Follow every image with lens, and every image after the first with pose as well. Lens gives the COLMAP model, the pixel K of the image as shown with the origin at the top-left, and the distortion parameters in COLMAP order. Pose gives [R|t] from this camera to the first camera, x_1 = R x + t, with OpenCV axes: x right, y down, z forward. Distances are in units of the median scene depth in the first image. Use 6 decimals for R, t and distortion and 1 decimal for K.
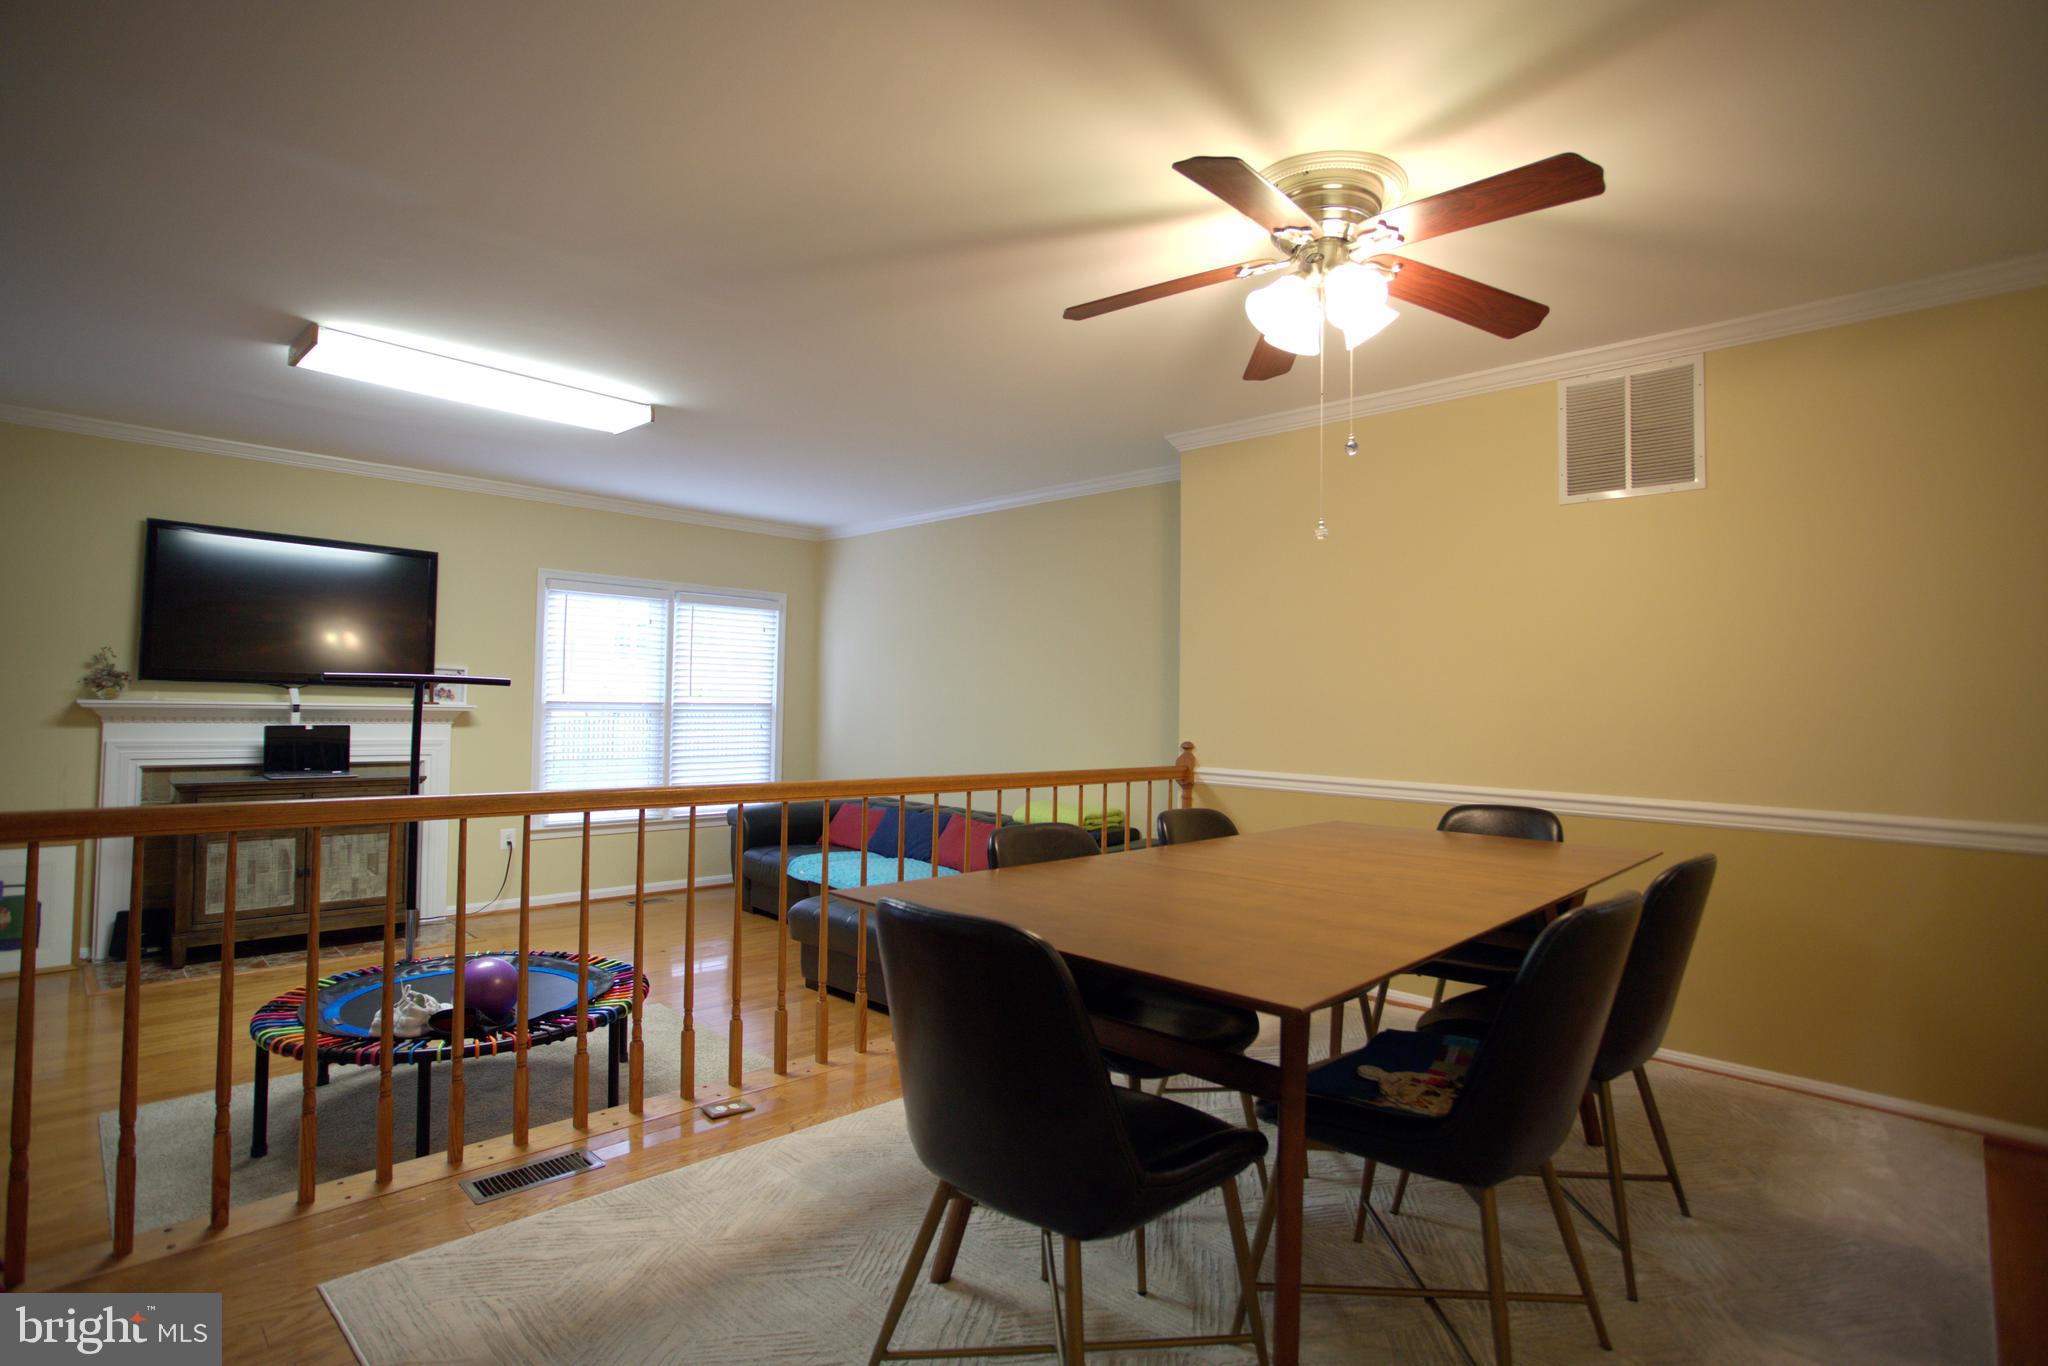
lens RADIAL K [[987.5, 0, 1020.8], [0, 987.5, 678.2], [0, 0, 1]] dist [-0.072463, 0.031757]
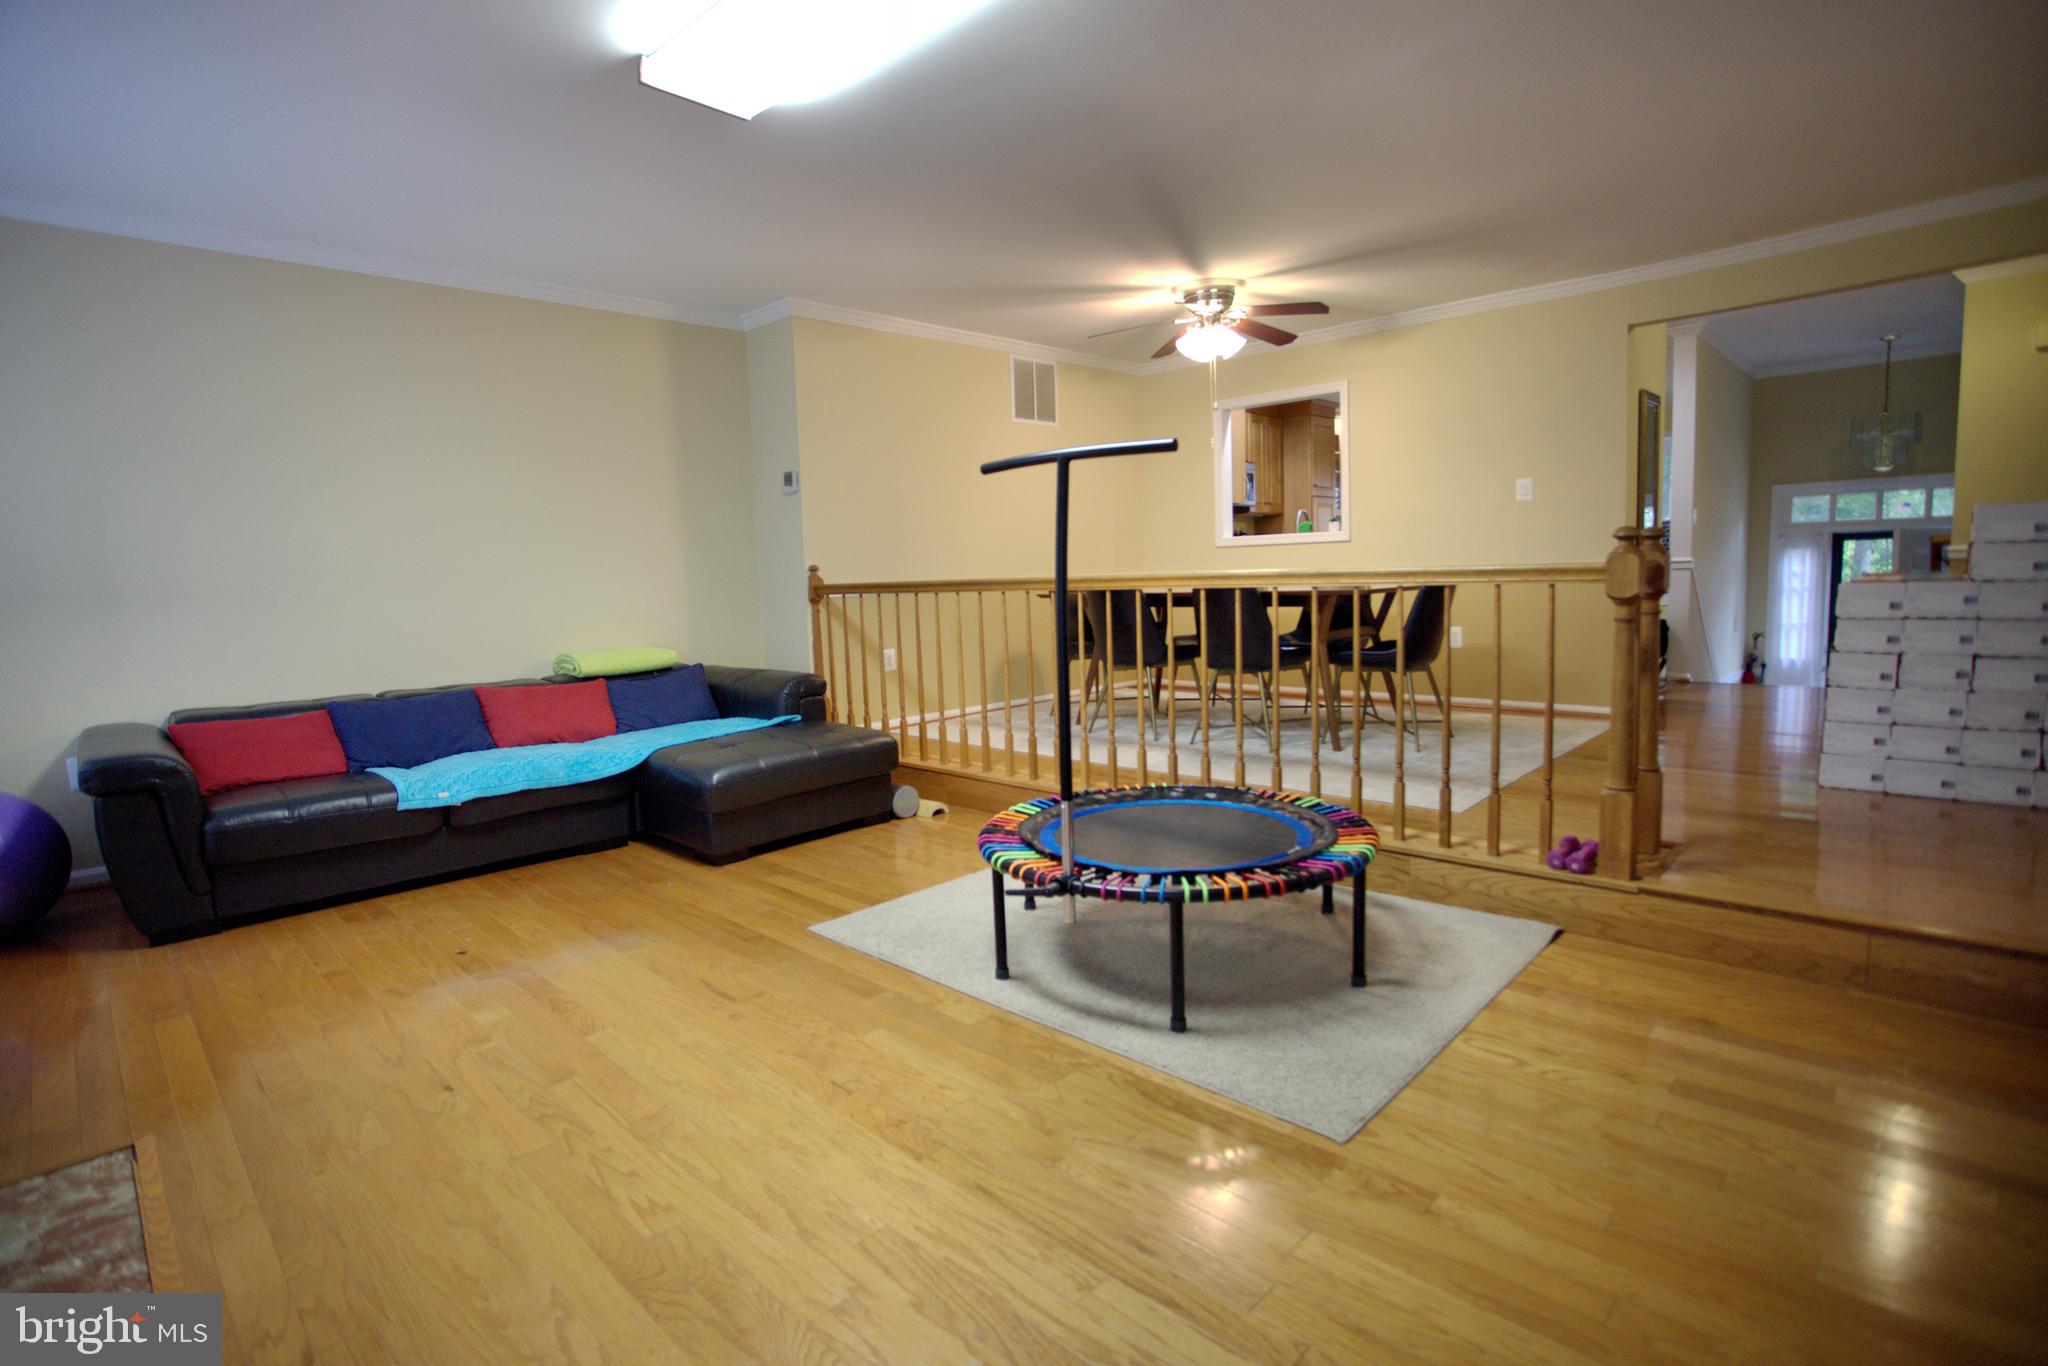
lens RADIAL K [[987.5, 0, 1020.8], [0, 987.5, 678.2], [0, 0, 1]] dist [-0.072463, 0.031757]
pose [[0.001780, -0.130743, 0.991415, -1.408390], [0.007042, 0.991393, 0.130728, 0.062360], [-0.999974, 0.006749, 0.002686, 1.000322]]
